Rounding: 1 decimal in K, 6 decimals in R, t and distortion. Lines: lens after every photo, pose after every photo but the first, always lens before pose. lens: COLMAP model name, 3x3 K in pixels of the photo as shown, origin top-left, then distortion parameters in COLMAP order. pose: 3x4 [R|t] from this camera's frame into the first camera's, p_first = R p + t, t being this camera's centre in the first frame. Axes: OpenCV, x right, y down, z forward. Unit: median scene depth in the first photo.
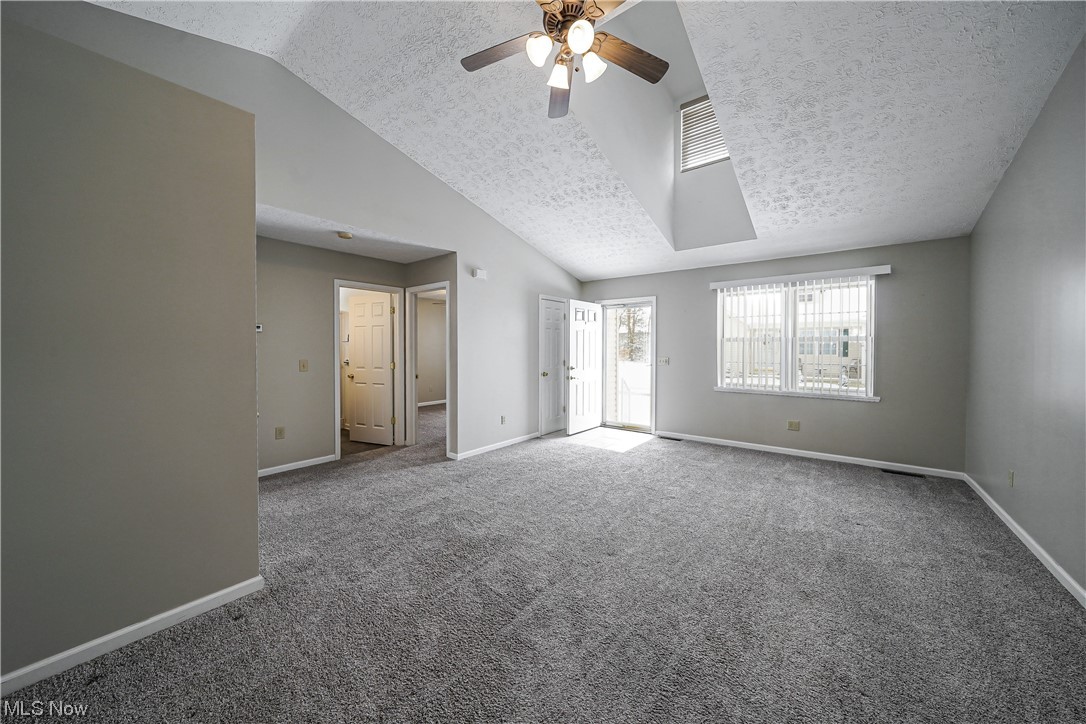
lens RADIAL K [[379.3, 0, 540.5], [0, 379.3, 353.9], [0, 0, 1]] dist [-0.003104, -0.000274]
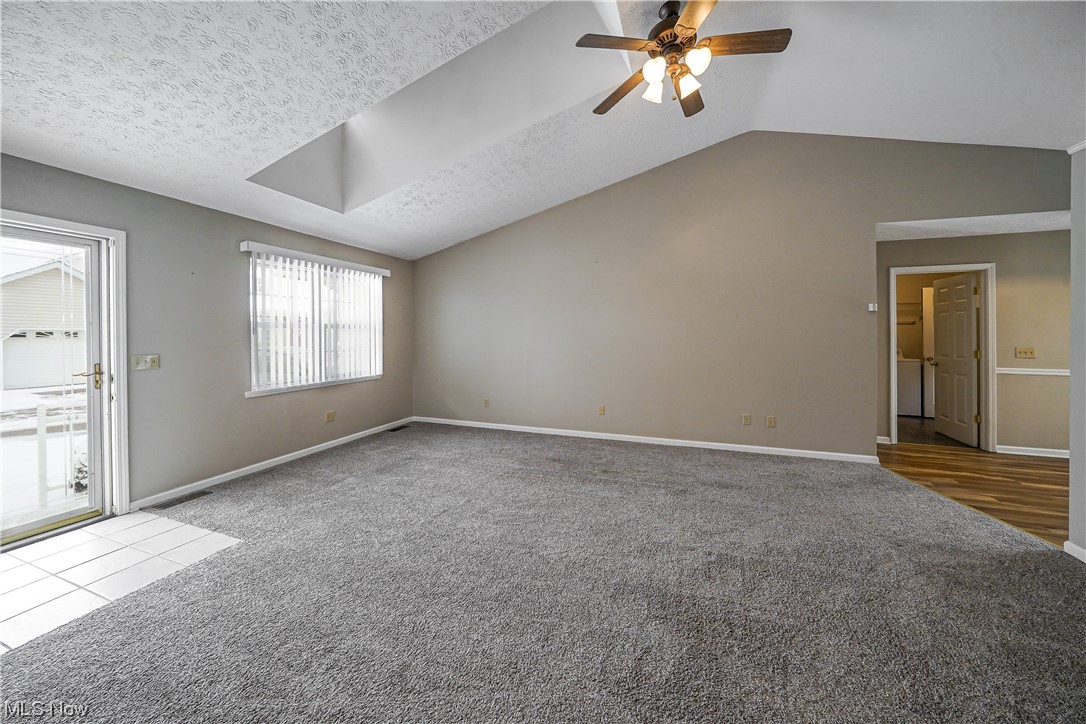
lens RADIAL K [[379.3, 0, 538.3], [0, 379.3, 333.5], [0, 0, 1]] dist [-0.003104, -0.000274]
pose [[-0.286488, -0.001488, 0.958083, -0.426656], [0.020387, 0.999763, 0.007648, -0.017754], [-0.957867, 0.021723, -0.286389, 0.825976]]
